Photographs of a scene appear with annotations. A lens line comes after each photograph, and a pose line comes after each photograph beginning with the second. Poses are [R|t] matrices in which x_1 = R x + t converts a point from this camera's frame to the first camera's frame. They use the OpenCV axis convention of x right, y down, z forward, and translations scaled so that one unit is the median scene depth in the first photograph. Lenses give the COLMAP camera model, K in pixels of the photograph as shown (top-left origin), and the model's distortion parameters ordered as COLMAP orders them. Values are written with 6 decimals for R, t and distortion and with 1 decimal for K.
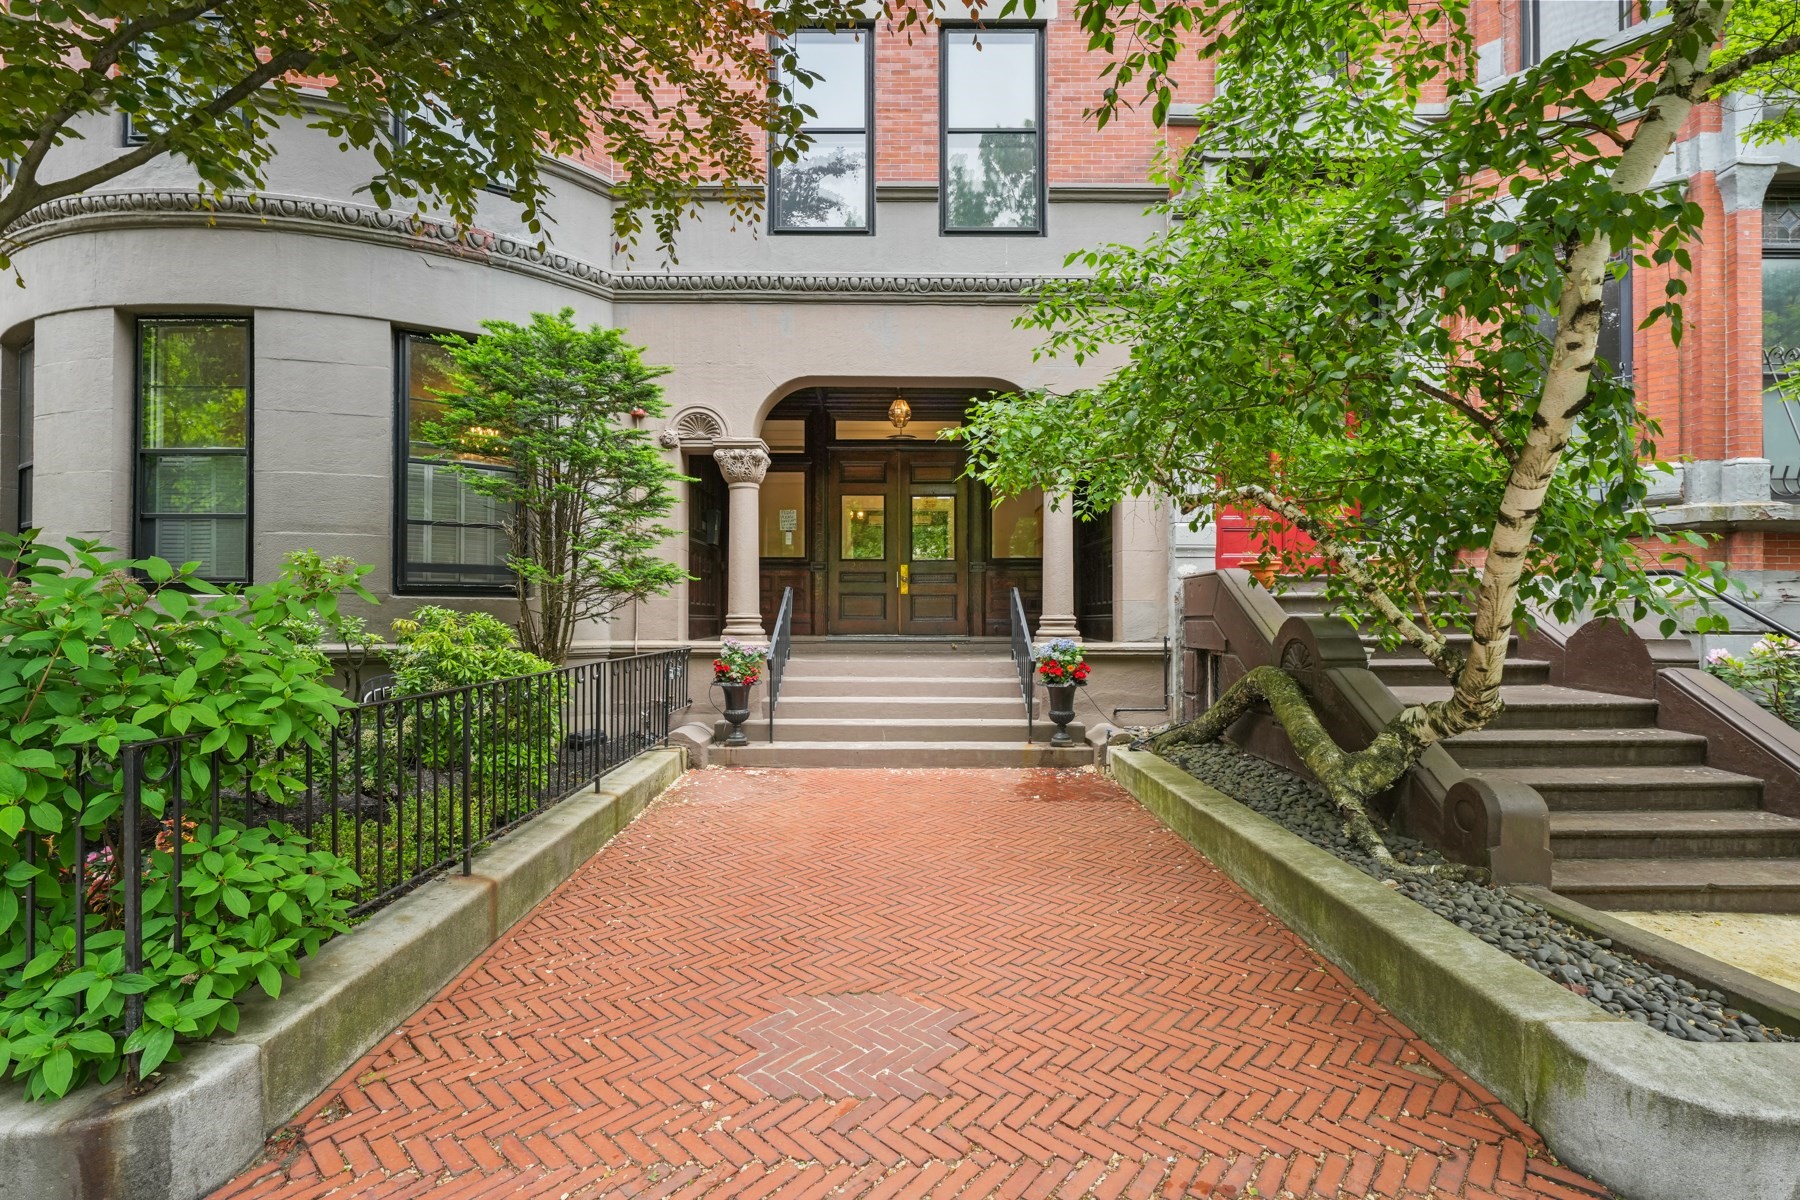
lens RADIAL K [[839.9, 0, 899.8], [0, 839.9, 619.1], [0, 0, 1]] dist [-0.001045, -0.000061]
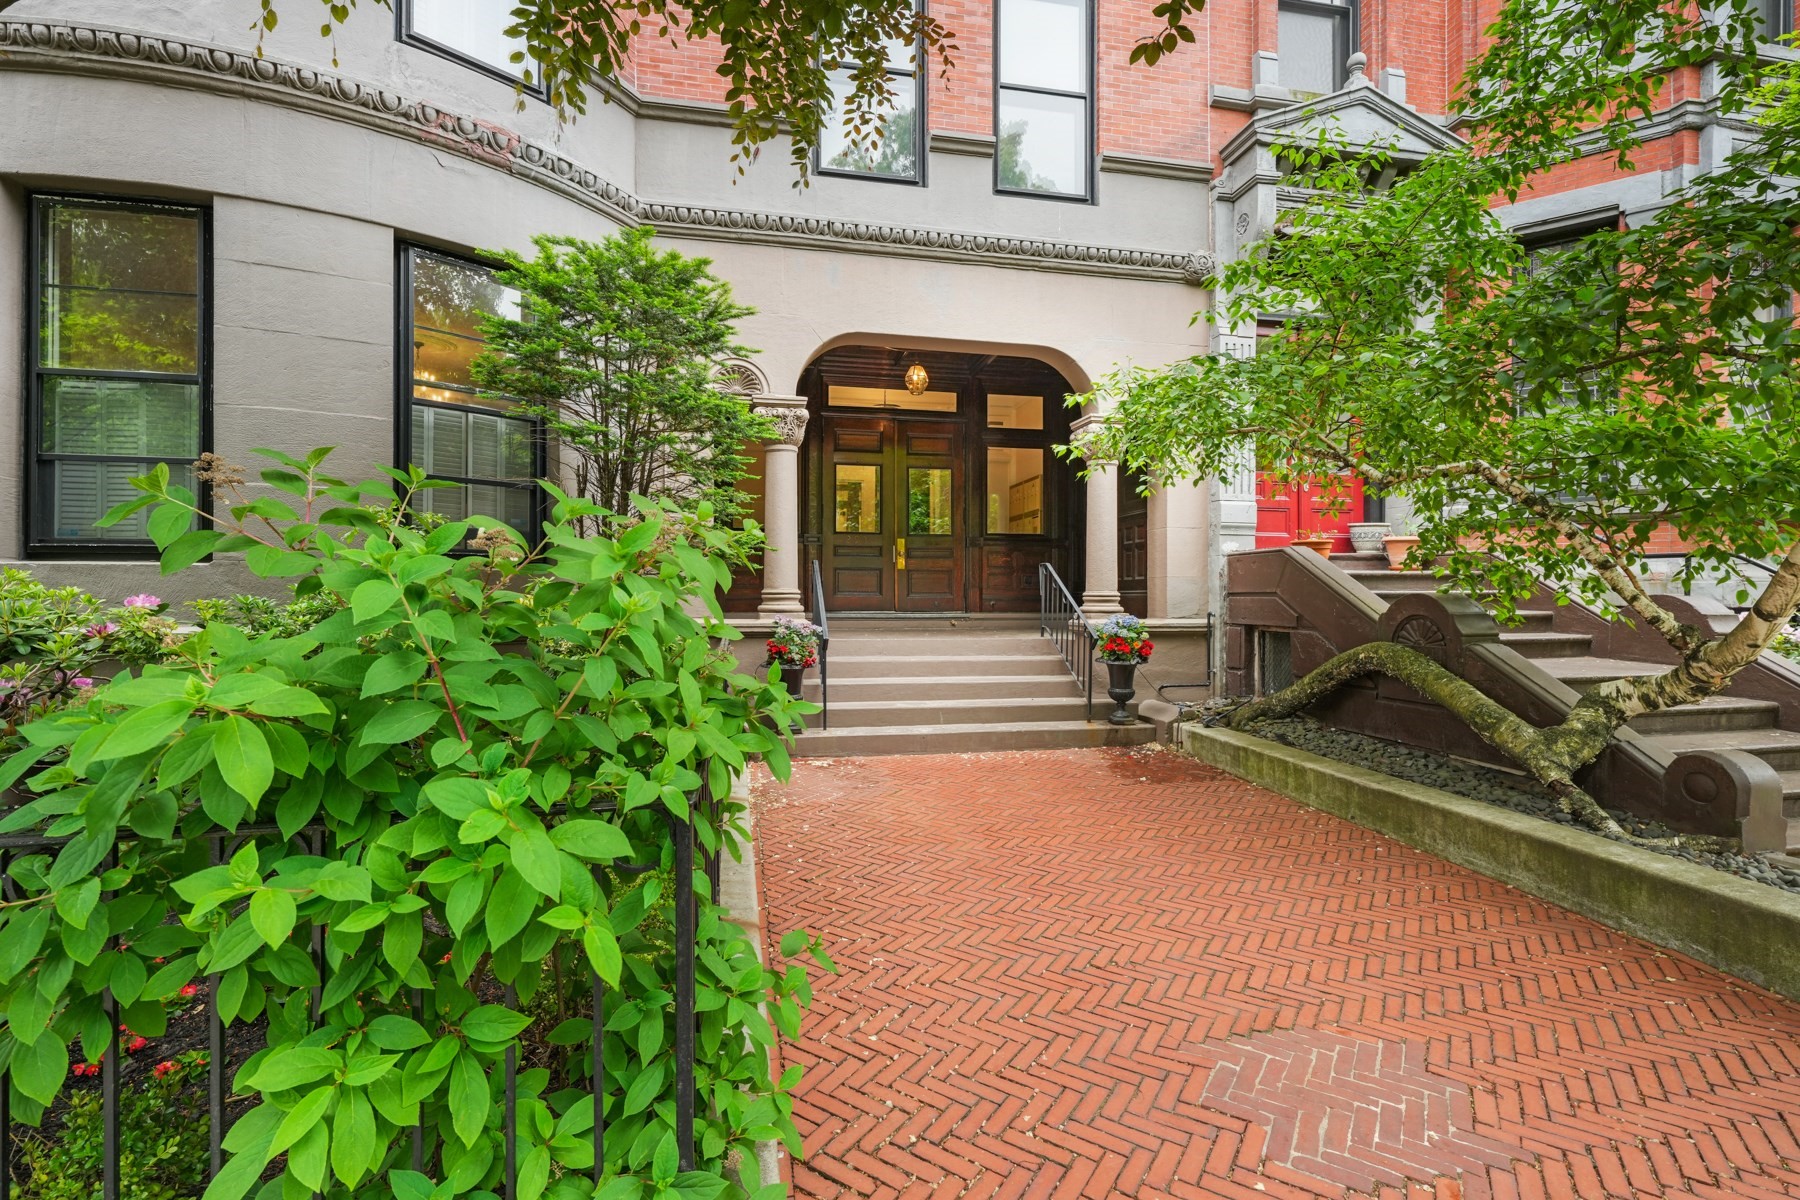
lens RADIAL K [[817.9, 0, 900.0], [0, 817.9, 600.0], [0, 0, 1]] dist [-0.000153, -0.000121]
pose [[0.980743, 0.000790, 0.195303, -0.250534], [-0.001904, 0.999983, 0.005513, 0.000739], [-0.195295, -0.005779, 0.980727, 0.110296]]
